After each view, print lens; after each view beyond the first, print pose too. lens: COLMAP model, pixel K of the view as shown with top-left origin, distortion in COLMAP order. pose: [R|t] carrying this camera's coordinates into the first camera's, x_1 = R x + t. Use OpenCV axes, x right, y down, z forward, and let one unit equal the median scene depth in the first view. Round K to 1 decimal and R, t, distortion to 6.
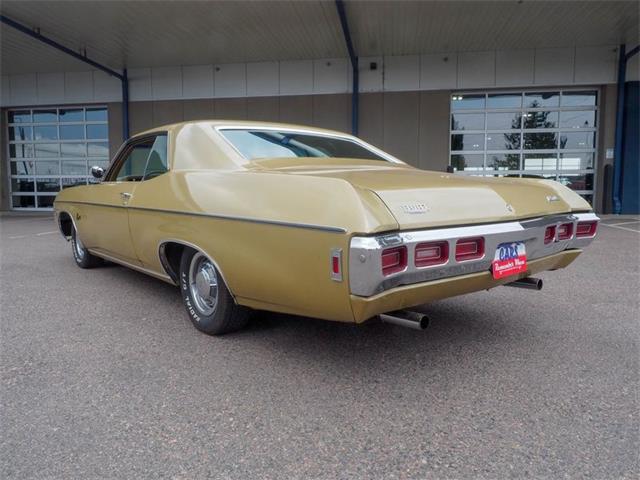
lens RADIAL K [[460.4, 0, 318.7], [0, 460.4, 237.0], [0, 0, 1]] dist [-0.007520, -0.000427]
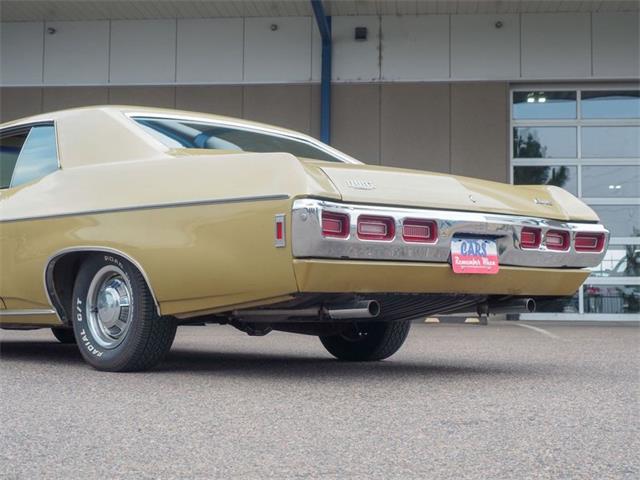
lens RADIAL K [[1092.9, 0, 324.0], [0, 1092.9, 236.2], [0, 0, 1]] dist [0.012355, 0.000000]
pose [[0.997509, 0.014238, 0.069081, -0.018396], [-0.002555, 0.986065, -0.166340, 0.275805], [-0.070487, 0.165749, 0.983646, -0.812729]]
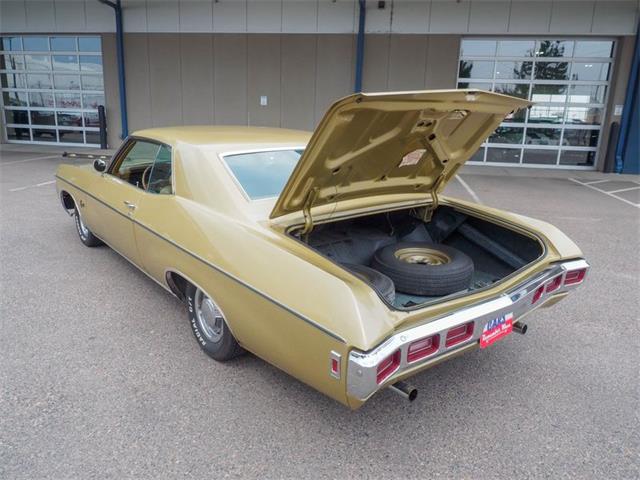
lens RADIAL K [[460.4, 0, 316.6], [0, 460.4, 232.9], [0, 0, 1]] dist [-0.007520, -0.000427]
pose [[0.999410, 0.034051, 0.004516, -0.012474], [-0.034341, 0.987599, 0.153193, -0.239039], [0.000756, -0.153257, 0.988186, -0.018598]]
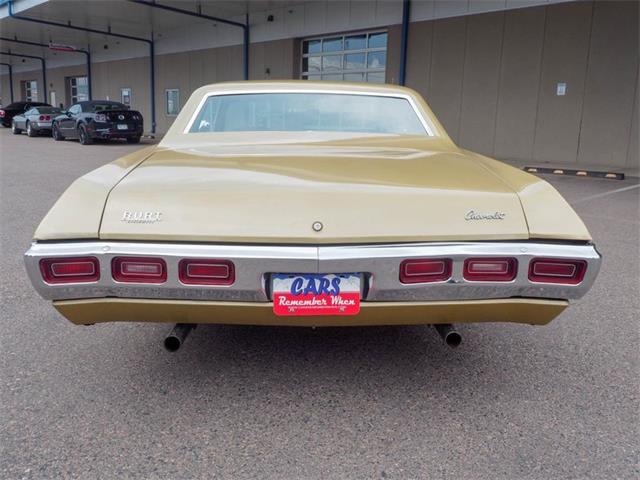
lens RADIAL K [[560.3, 0, 315.1], [0, 560.3, 229.9], [0, 0, 1]] dist [-0.007425, 0.027397]
pose [[0.789556, 0.140191, -0.597452, 0.709909], [-0.083438, 0.989040, 0.121810, -0.124289], [0.607980, -0.046326, 0.792599, 0.215613]]
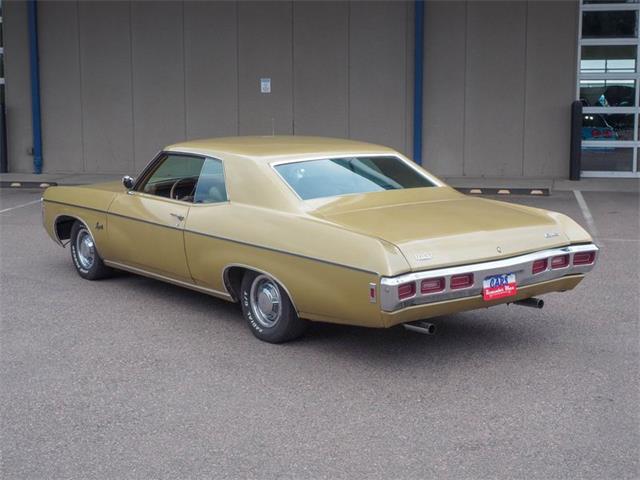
lens RADIAL K [[989.5, 0, 319.3], [0, 989.5, 237.8], [0, 0, 1]] dist [0.022169, 0.000000]
pose [[0.999347, 0.003648, -0.035959, -0.016307], [-0.001894, 0.998812, 0.048692, -0.182761], [0.036094, -0.048592, 0.998166, -1.507017]]
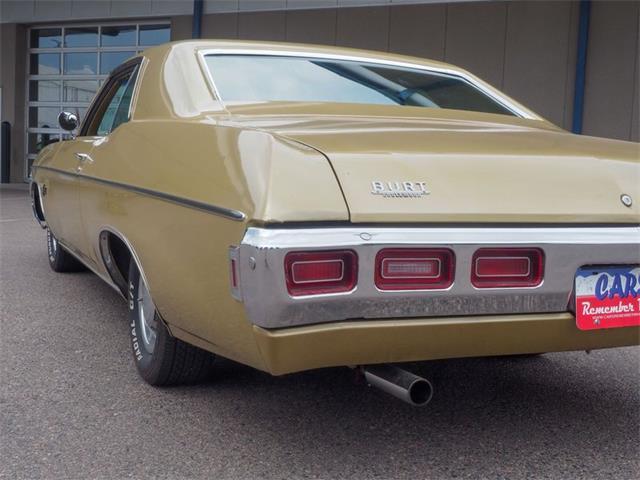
lens RADIAL K [[811.5, 0, 324.8], [0, 811.5, 231.5], [0, 0, 1]] dist [0.018210, 0.000000]
pose [[0.963741, 0.061538, -0.259645, 0.243396], [-0.067970, 0.997561, -0.015858, 0.008708], [0.258036, 0.032931, 0.965574, 0.000129]]
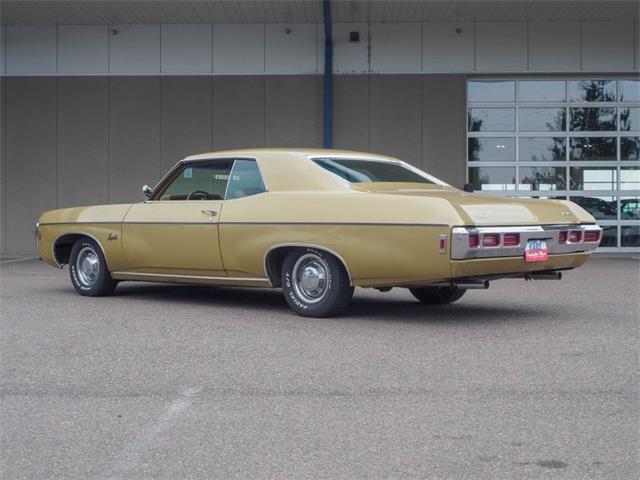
lens RADIAL K [[915.0, 0, 318.3], [0, 915.0, 238.6], [0, 0, 1]] dist [0.003870, 0.000000]
pose [[0.991527, 0.000338, 0.129902, -0.535130], [0.010979, 0.996201, -0.086391, 0.200898], [-0.129438, 0.087086, 0.987756, -1.469546]]
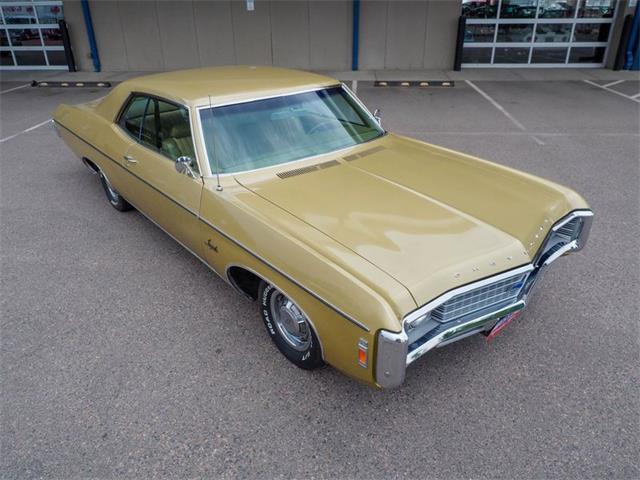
lens RADIAL K [[460.4, 0, 325.1], [0, 460.4, 234.2], [0, 0, 1]] dist [-0.007520, -0.000427]
pose [[0.995412, -0.049901, 0.081644, -0.373493], [0.017221, 0.932744, 0.360128, -0.396100], [-0.094124, -0.357070, 0.929323, 0.165977]]
